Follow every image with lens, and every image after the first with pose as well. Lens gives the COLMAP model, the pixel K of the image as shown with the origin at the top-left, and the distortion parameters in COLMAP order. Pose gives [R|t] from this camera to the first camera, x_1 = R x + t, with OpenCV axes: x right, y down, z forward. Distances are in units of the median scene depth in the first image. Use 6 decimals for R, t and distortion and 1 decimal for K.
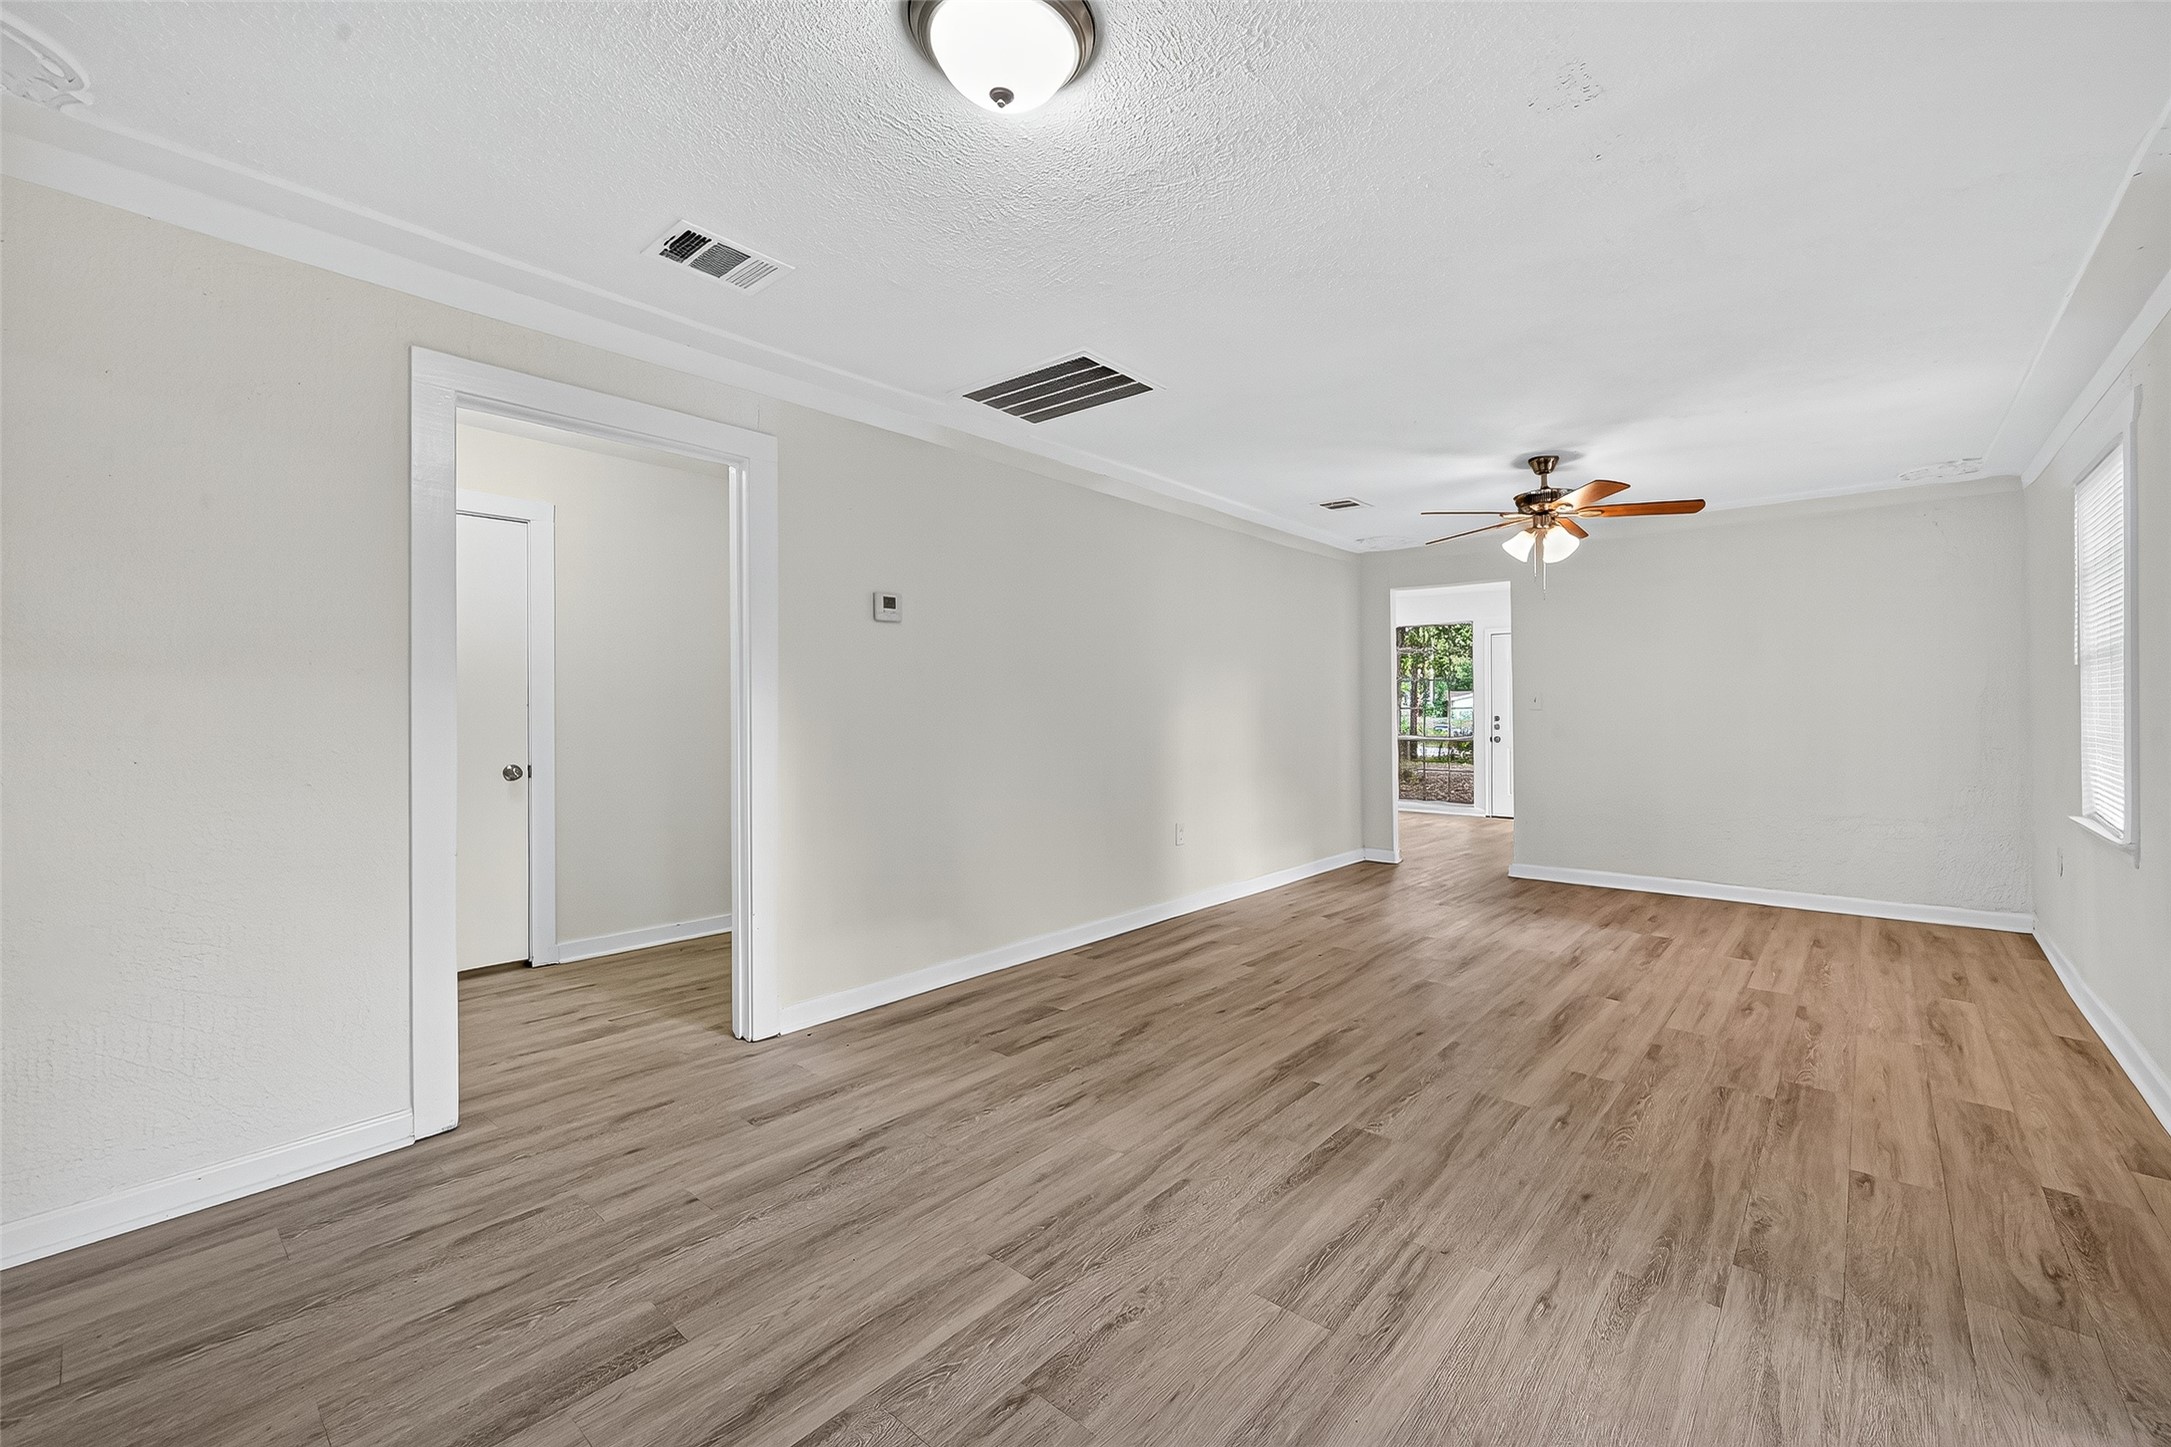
lens RADIAL K [[884.8, 0, 1107.7], [0, 884.8, 713.7], [0, 0, 1]] dist [0.000819, -0.000312]
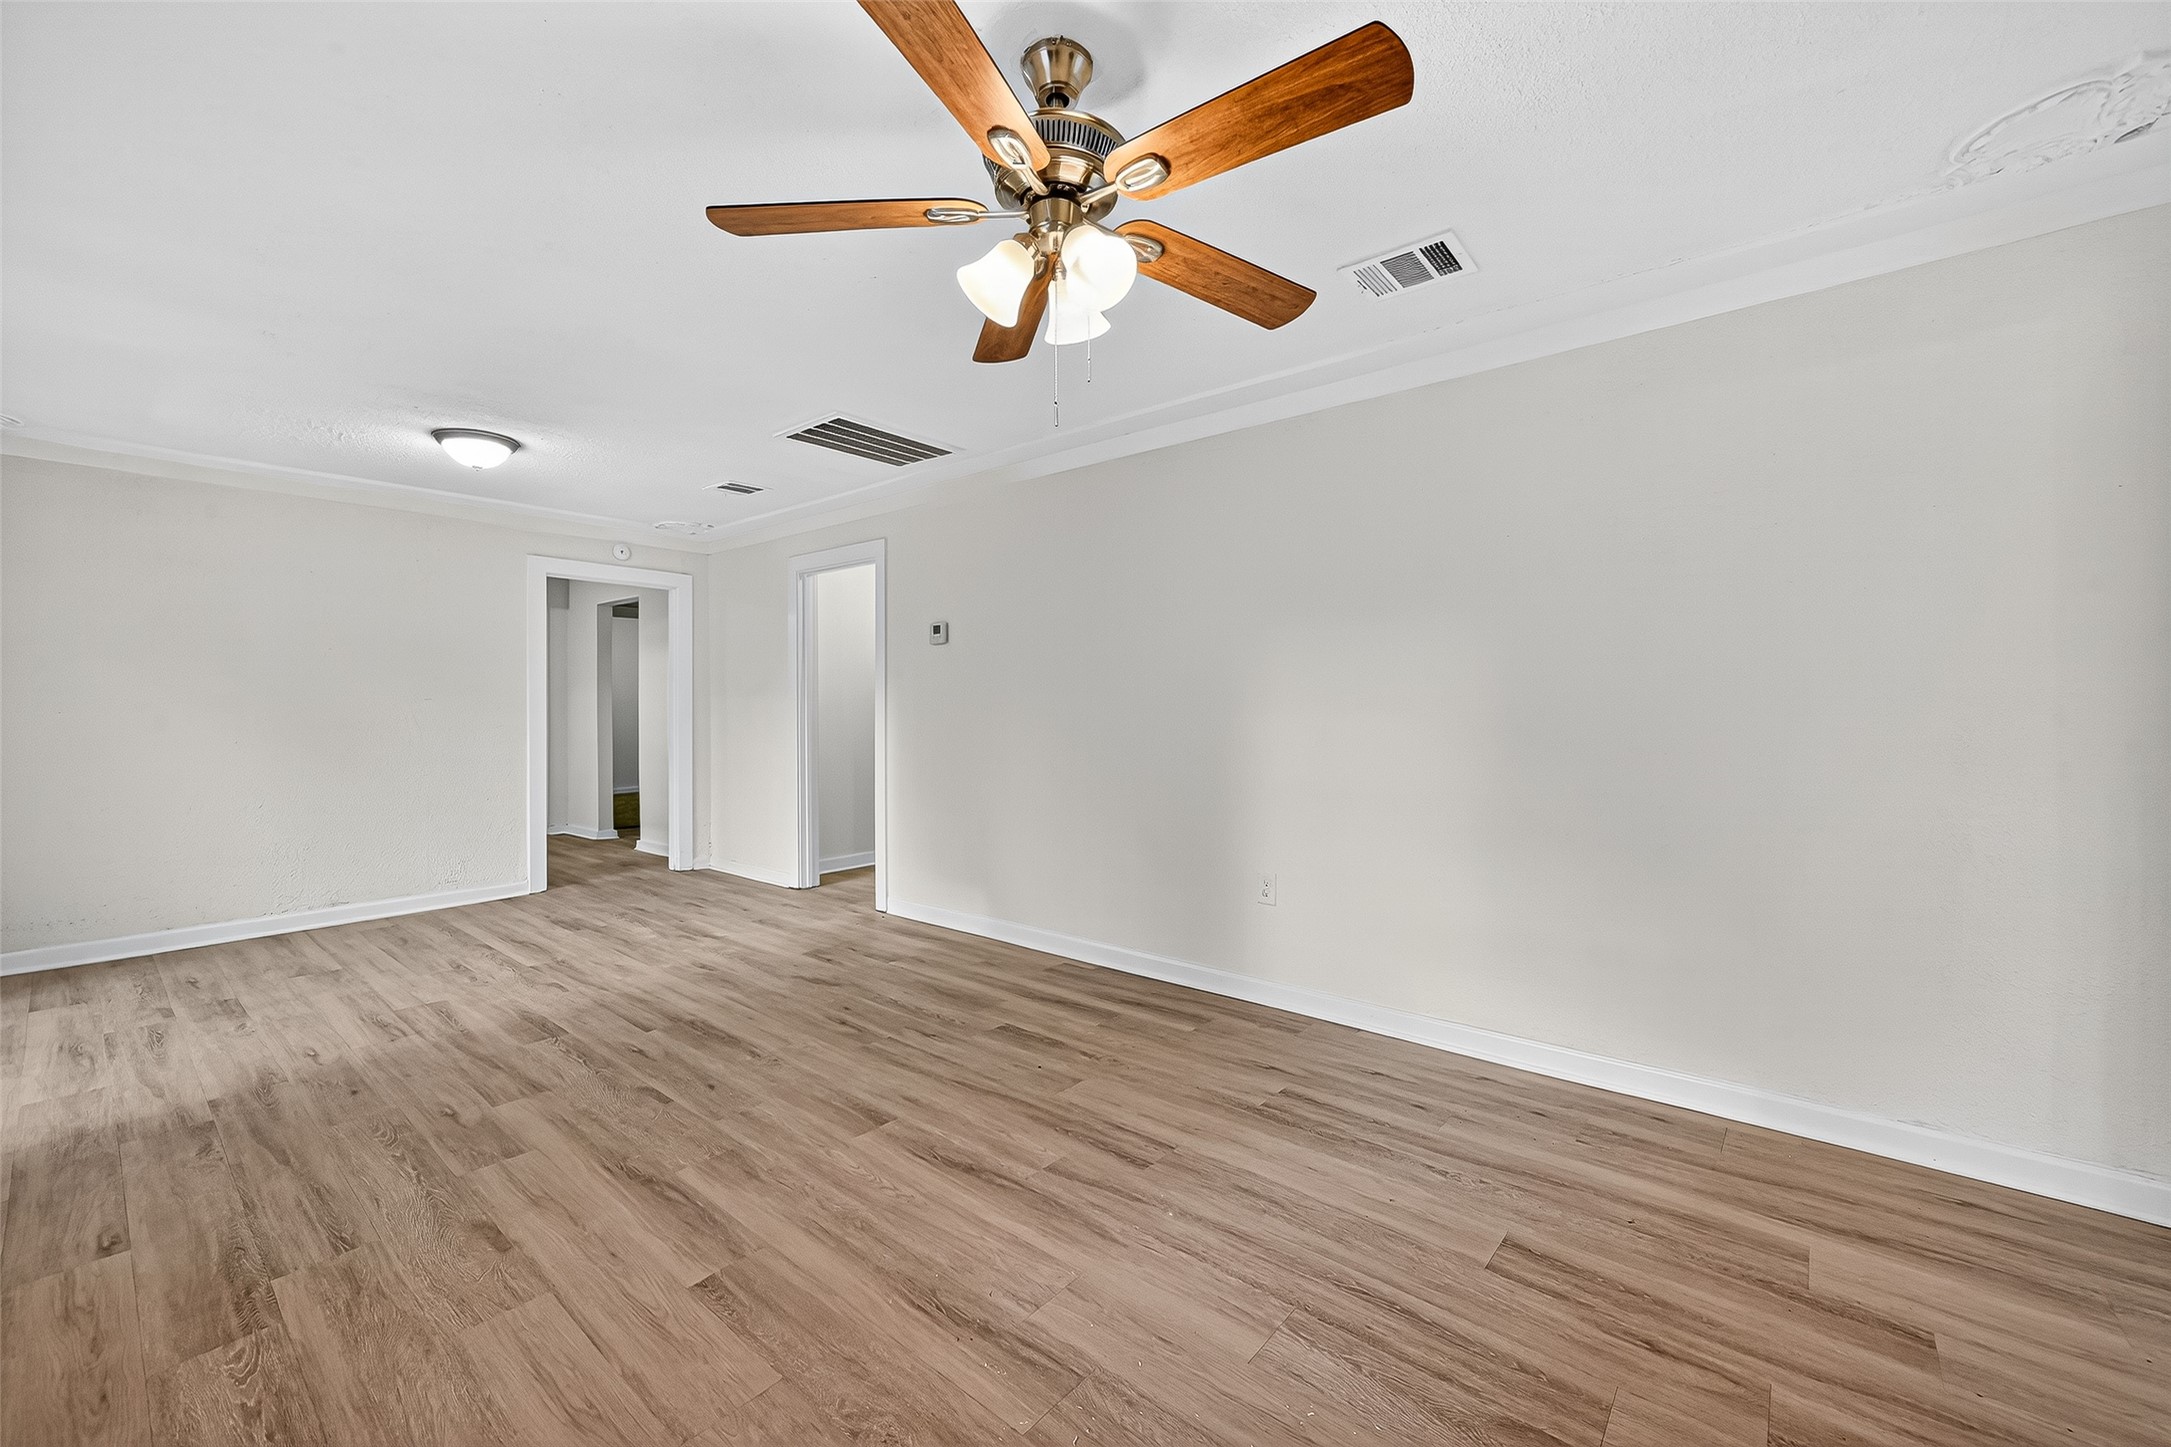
lens RADIAL K [[884.8, 0, 1107.7], [0, 884.8, 713.7], [0, 0, 1]] dist [0.000819, -0.000312]
pose [[0.005543, 0.006791, -0.999962, 1.438227], [0.001553, 0.999976, 0.006800, -0.002986], [0.999983, -0.001590, 0.005532, 1.646152]]
